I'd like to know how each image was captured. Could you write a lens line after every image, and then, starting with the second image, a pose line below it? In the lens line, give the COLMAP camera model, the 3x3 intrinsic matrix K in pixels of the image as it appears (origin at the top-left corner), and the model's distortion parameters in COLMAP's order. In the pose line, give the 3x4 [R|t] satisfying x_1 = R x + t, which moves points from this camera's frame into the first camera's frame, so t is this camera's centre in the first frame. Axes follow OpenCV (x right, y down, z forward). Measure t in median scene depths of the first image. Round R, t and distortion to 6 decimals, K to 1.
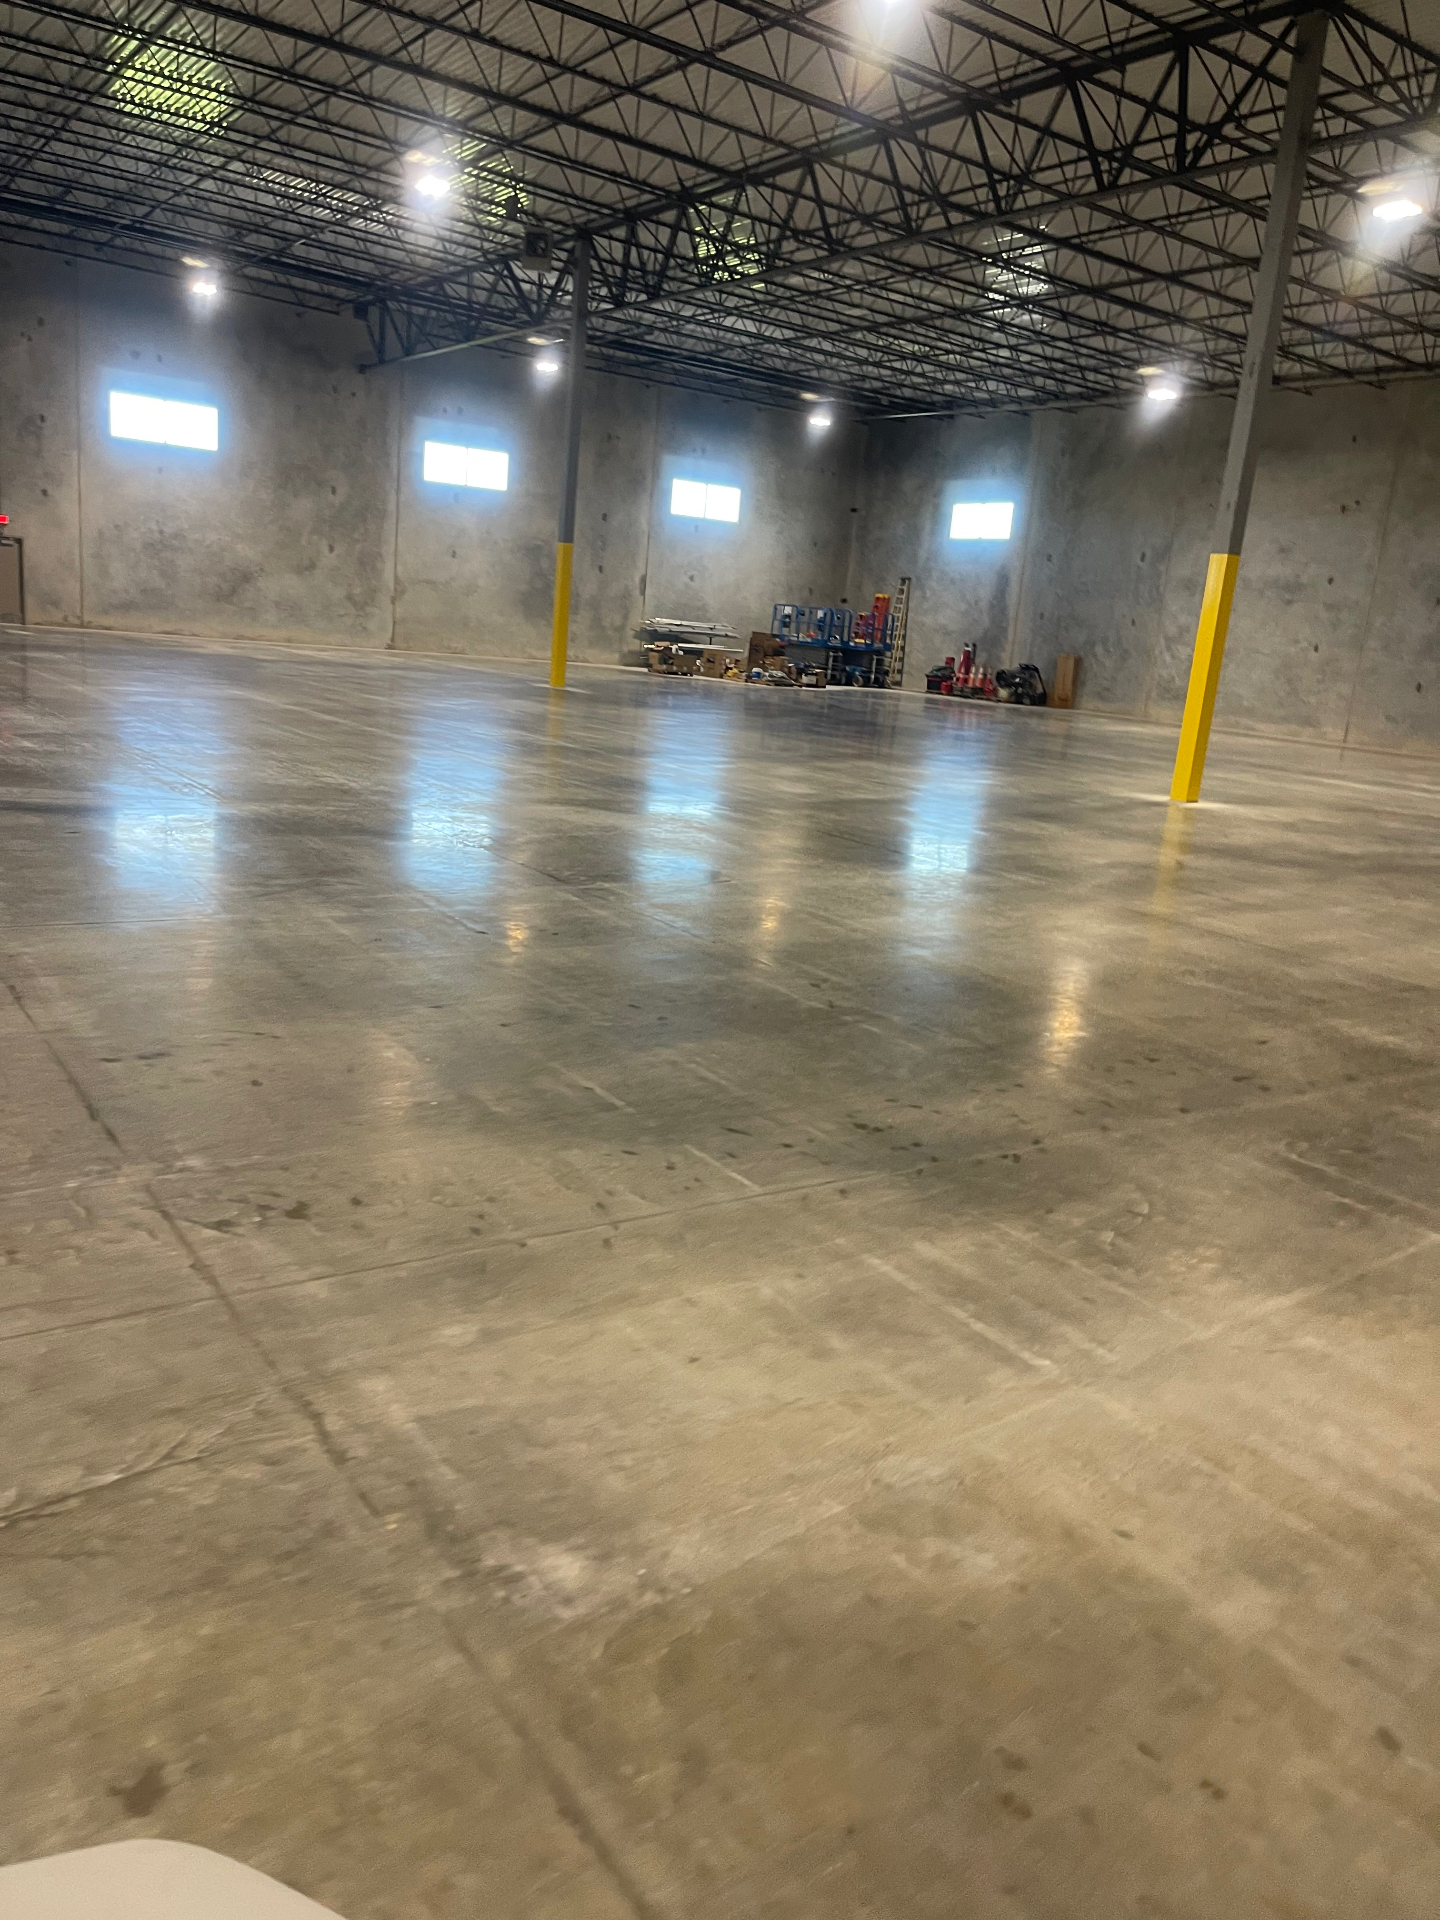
lens RADIAL K [[1461.6, 0, 723.6], [0, 1461.6, 936.2], [0, 0, 1]] dist [0.076603, -0.108670]
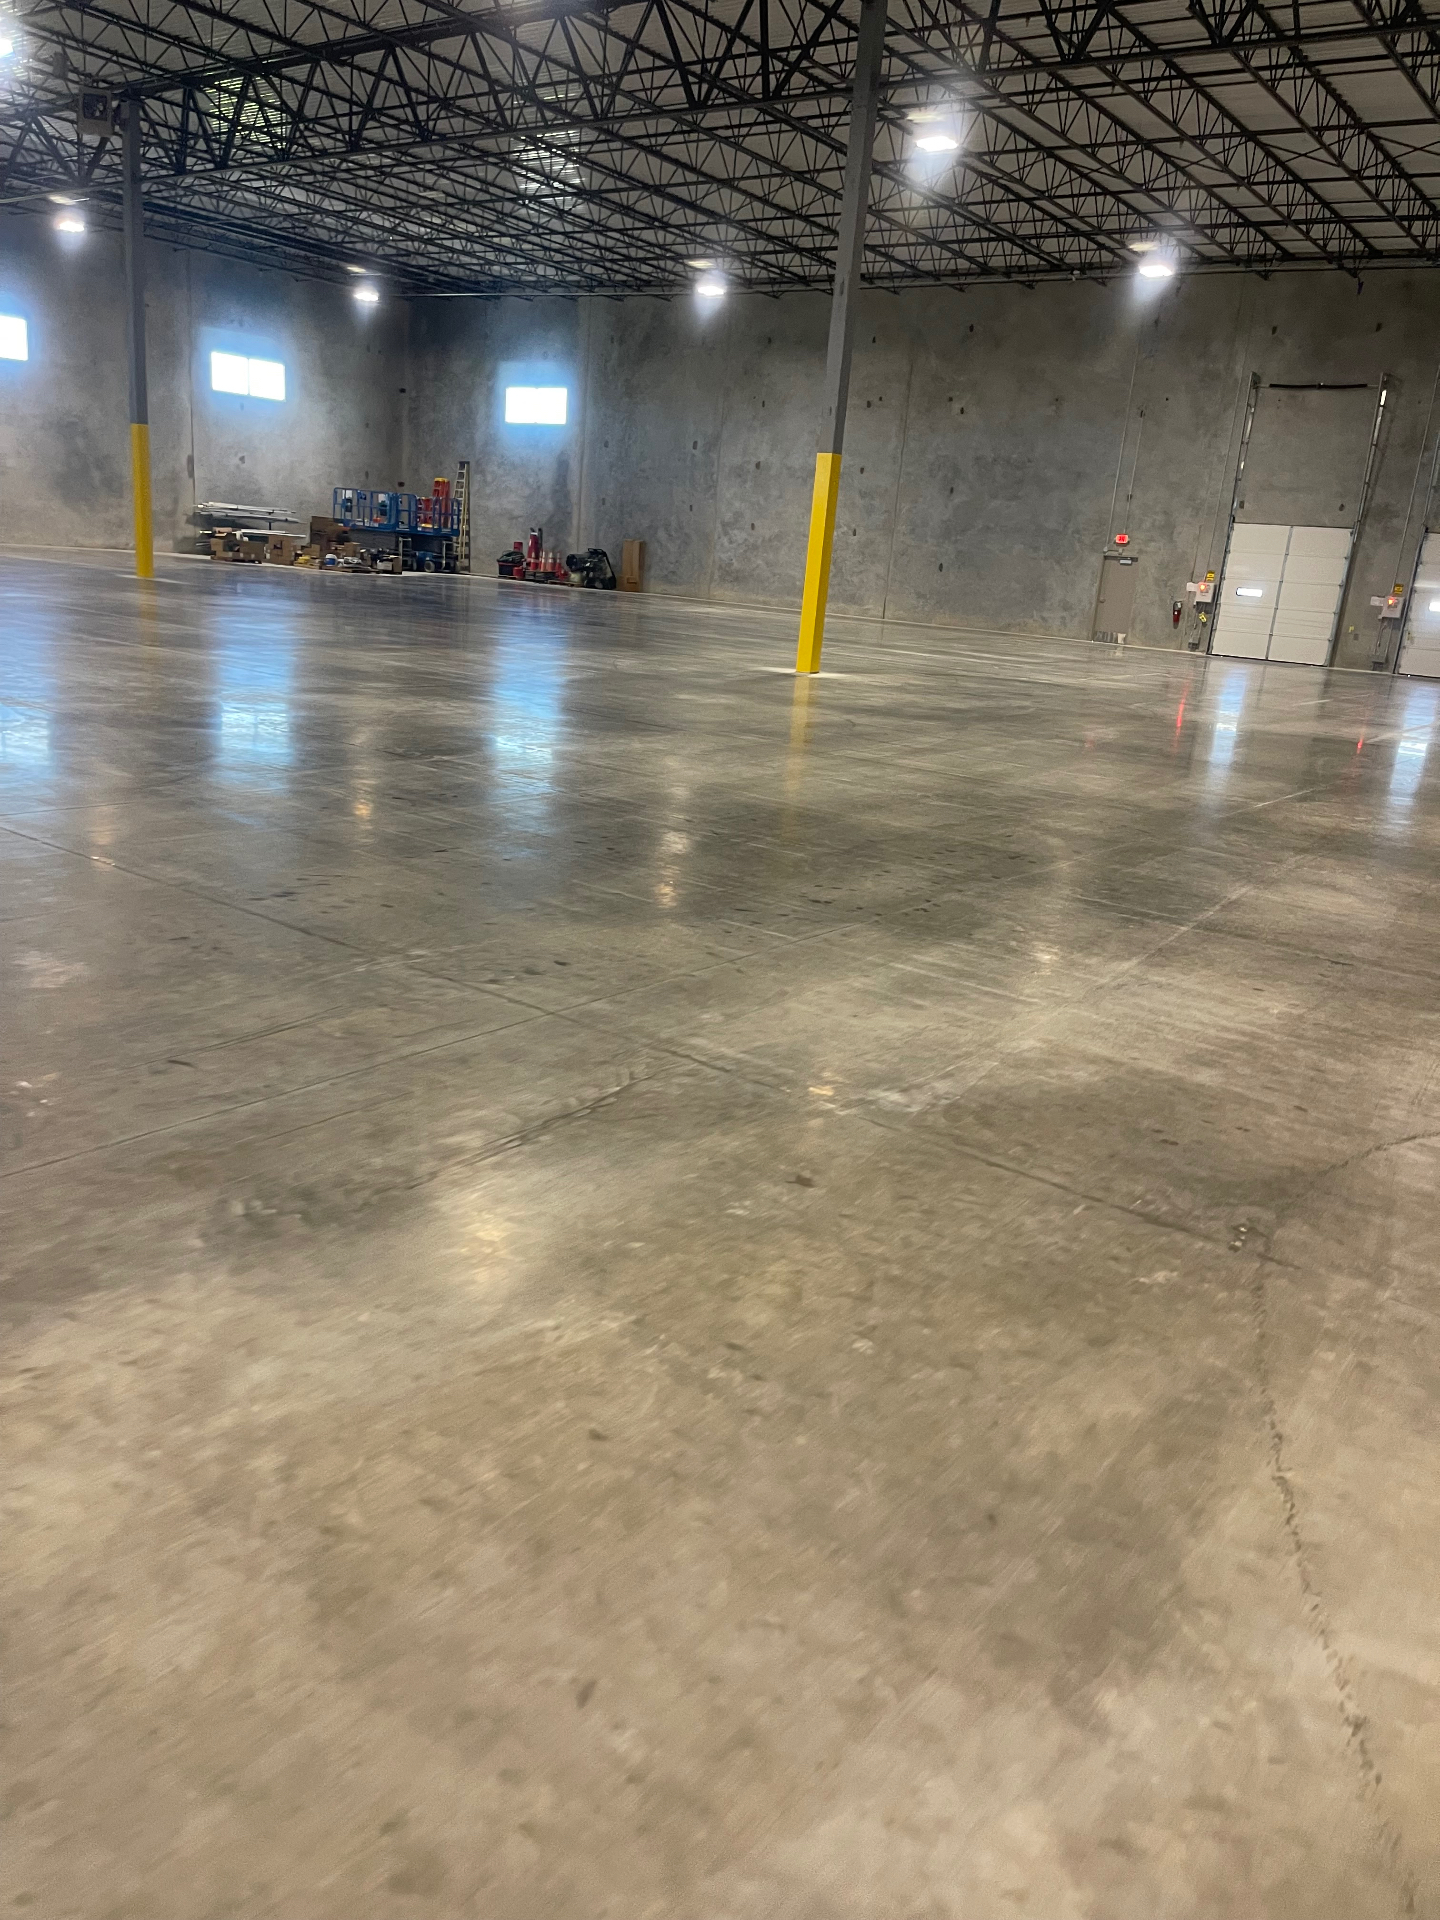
lens RADIAL K [[1461.6, 0, 716.7], [0, 1461.6, 966.9], [0, 0, 1]] dist [0.076603, -0.108670]
pose [[0.947010, -0.099855, 0.305288, -0.109590], [0.070102, 0.991791, 0.106941, 0.008714], [-0.313460, -0.079873, 0.946236, -0.079332]]
